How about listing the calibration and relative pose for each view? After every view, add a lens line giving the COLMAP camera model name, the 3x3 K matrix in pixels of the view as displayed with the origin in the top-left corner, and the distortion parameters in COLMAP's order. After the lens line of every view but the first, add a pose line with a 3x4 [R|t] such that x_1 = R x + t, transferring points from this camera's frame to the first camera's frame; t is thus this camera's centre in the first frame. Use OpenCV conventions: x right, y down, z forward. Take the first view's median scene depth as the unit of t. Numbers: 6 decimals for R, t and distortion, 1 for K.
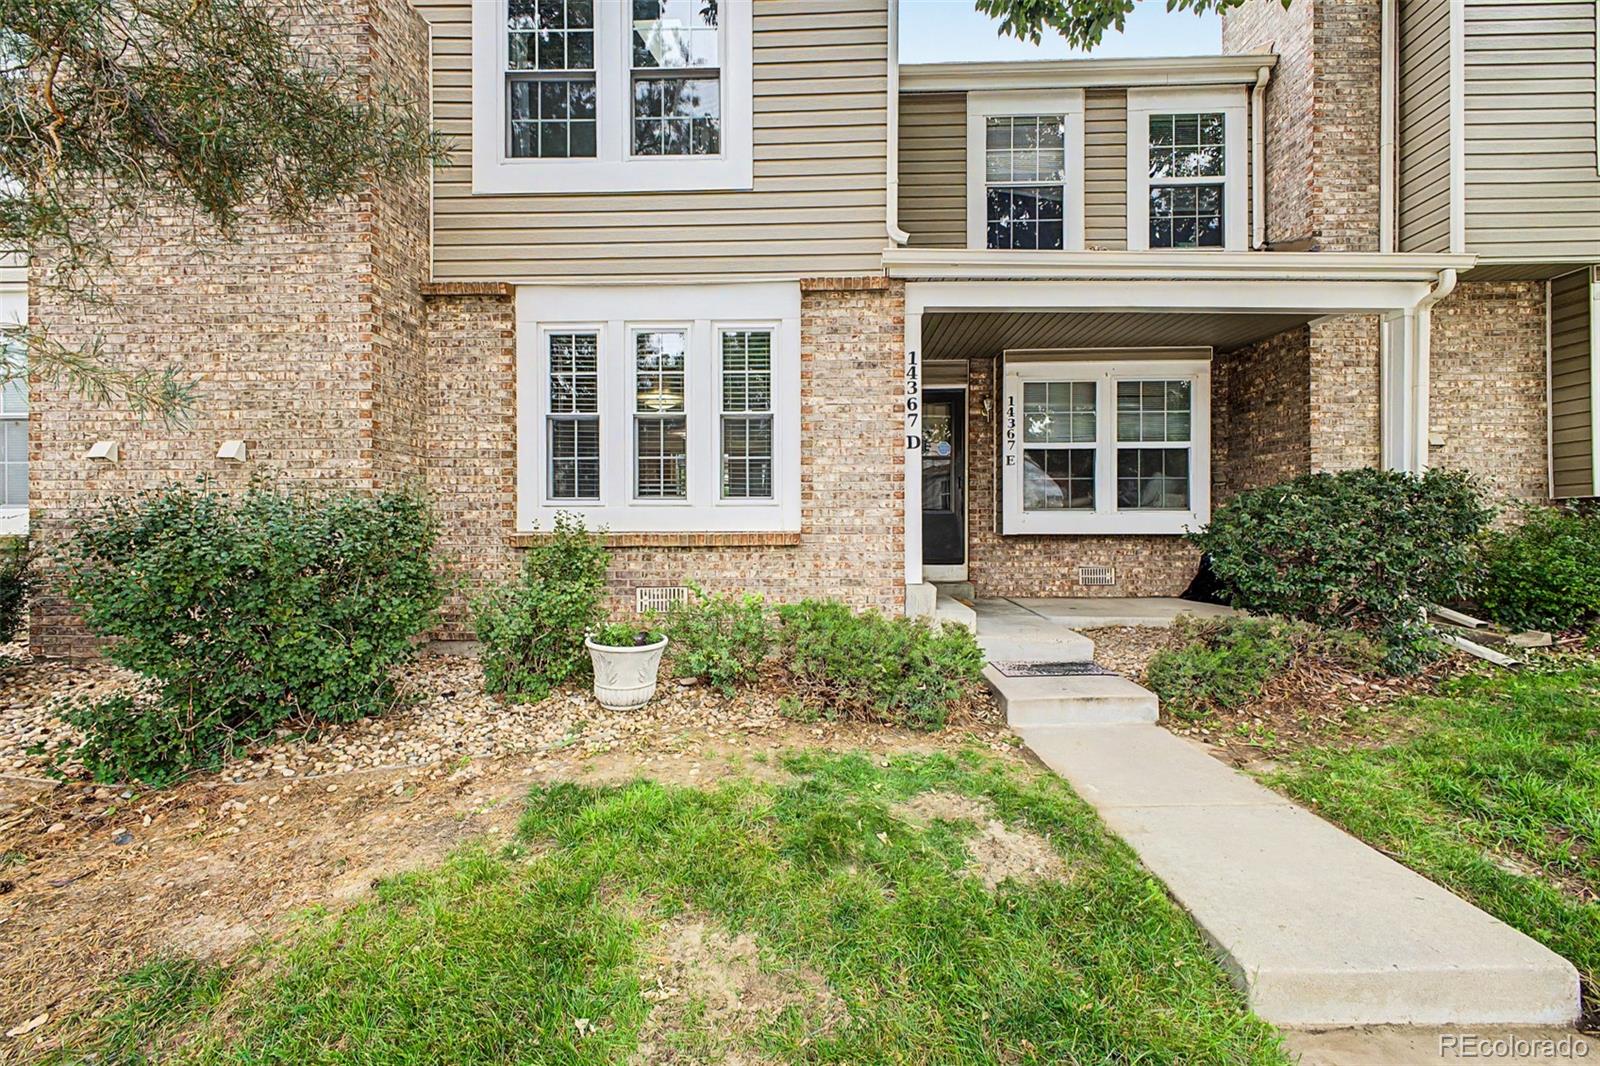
lens RADIAL K [[638.4, 0, 800.0], [0, 638.4, 533.0], [0, 0, 1]] dist [0.005425, -0.000323]
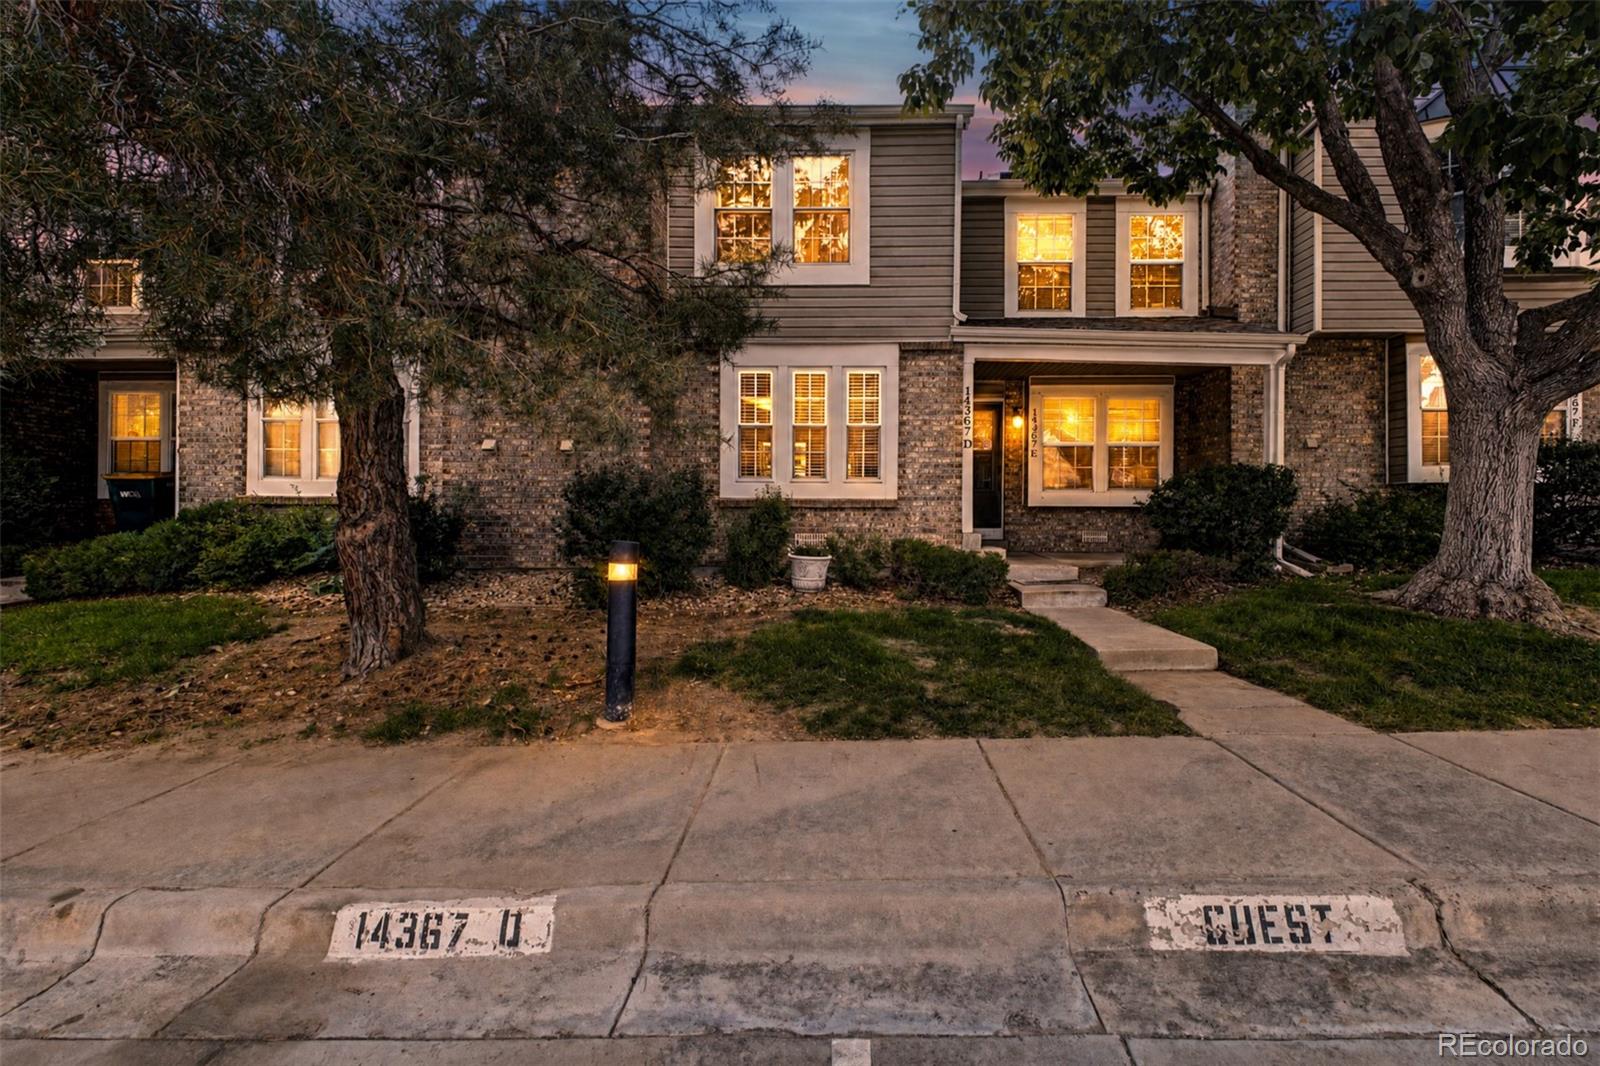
lens RADIAL K [[745.9, 0, 835.0], [0, 745.9, 518.1], [0, 0, 1]] dist [0.025710, -0.000095]
pose [[0.999710, 0.008668, 0.022478, -0.191984], [-0.008473, 0.999926, -0.008768, 0.061396], [-0.022553, 0.008575, 0.999709, -0.841786]]
